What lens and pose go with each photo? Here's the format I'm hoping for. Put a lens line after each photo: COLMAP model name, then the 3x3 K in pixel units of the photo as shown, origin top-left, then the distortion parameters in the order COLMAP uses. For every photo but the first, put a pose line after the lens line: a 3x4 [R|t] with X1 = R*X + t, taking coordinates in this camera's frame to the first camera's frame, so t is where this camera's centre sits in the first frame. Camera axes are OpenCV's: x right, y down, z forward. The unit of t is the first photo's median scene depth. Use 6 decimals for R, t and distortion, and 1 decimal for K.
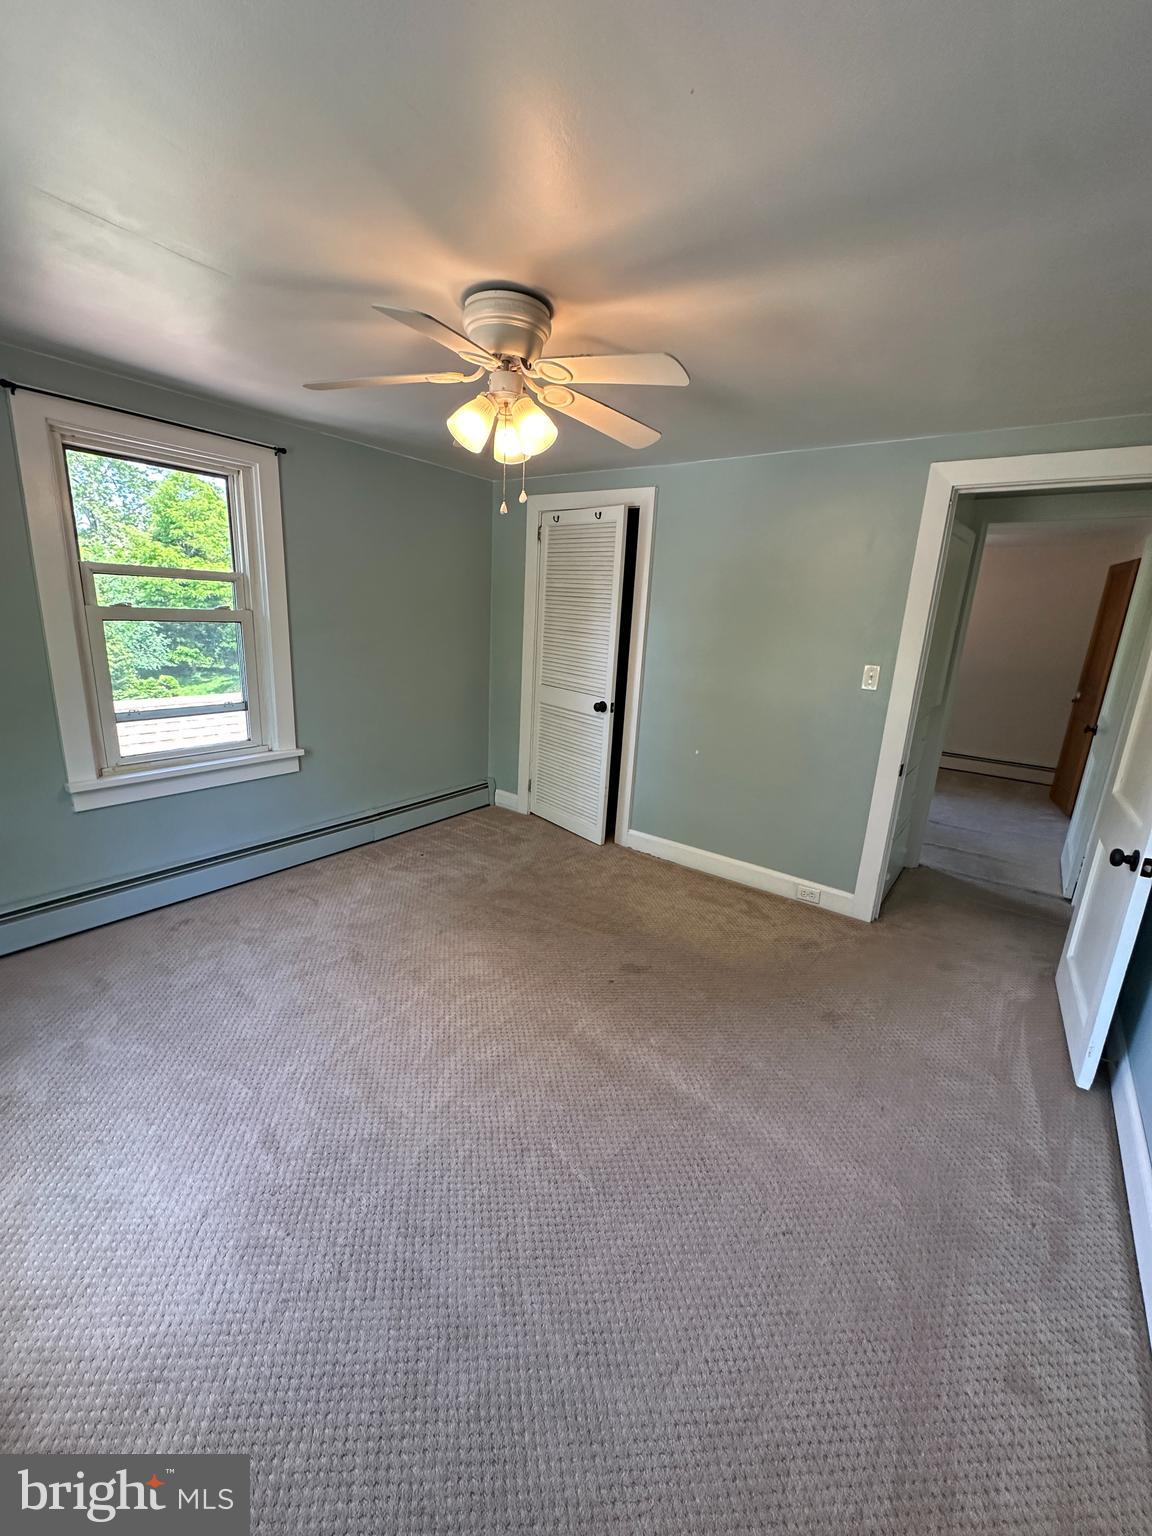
lens RADIAL K [[611.9, 0, 577.4], [0, 611.9, 769.4], [0, 0, 1]] dist [-0.001325, 0.000529]
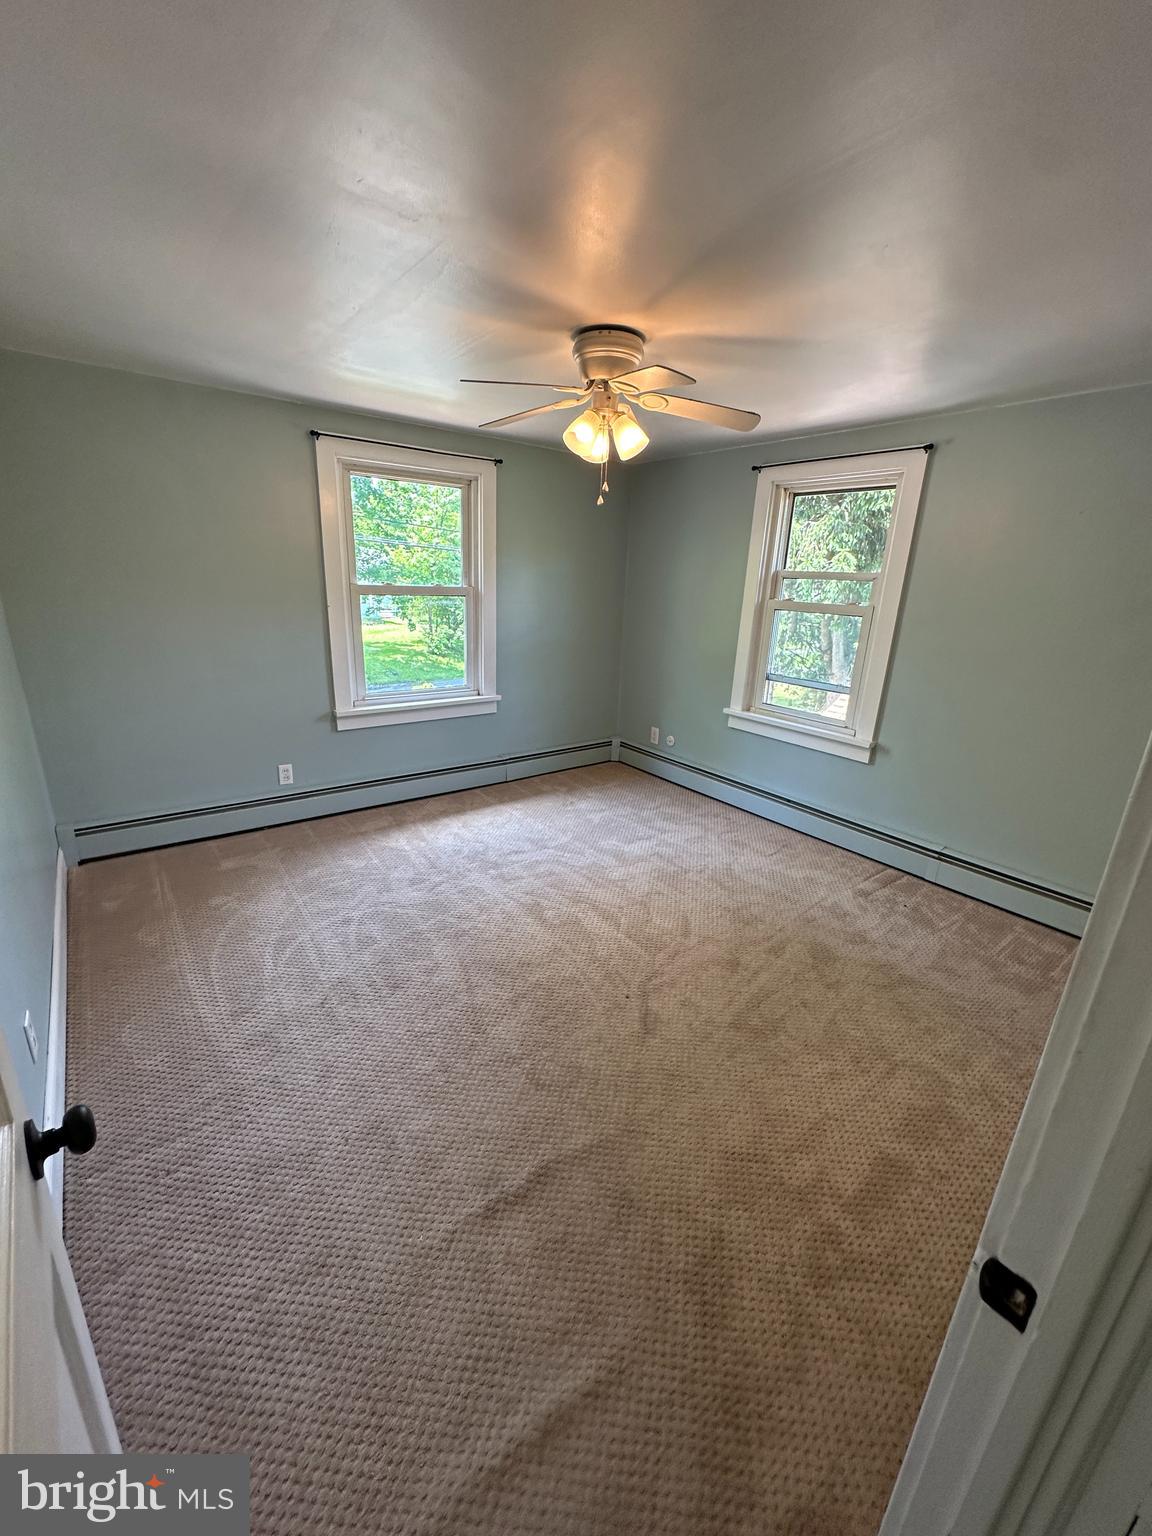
lens RADIAL K [[611.9, 0, 577.4], [0, 611.9, 769.4], [0, 0, 1]] dist [-0.001325, 0.000529]
pose [[-0.271853, 0.231022, -0.934197, 0.691938], [-0.293762, 0.904501, 0.309163, -0.175734], [0.916406, 0.358479, -0.178026, 0.798632]]
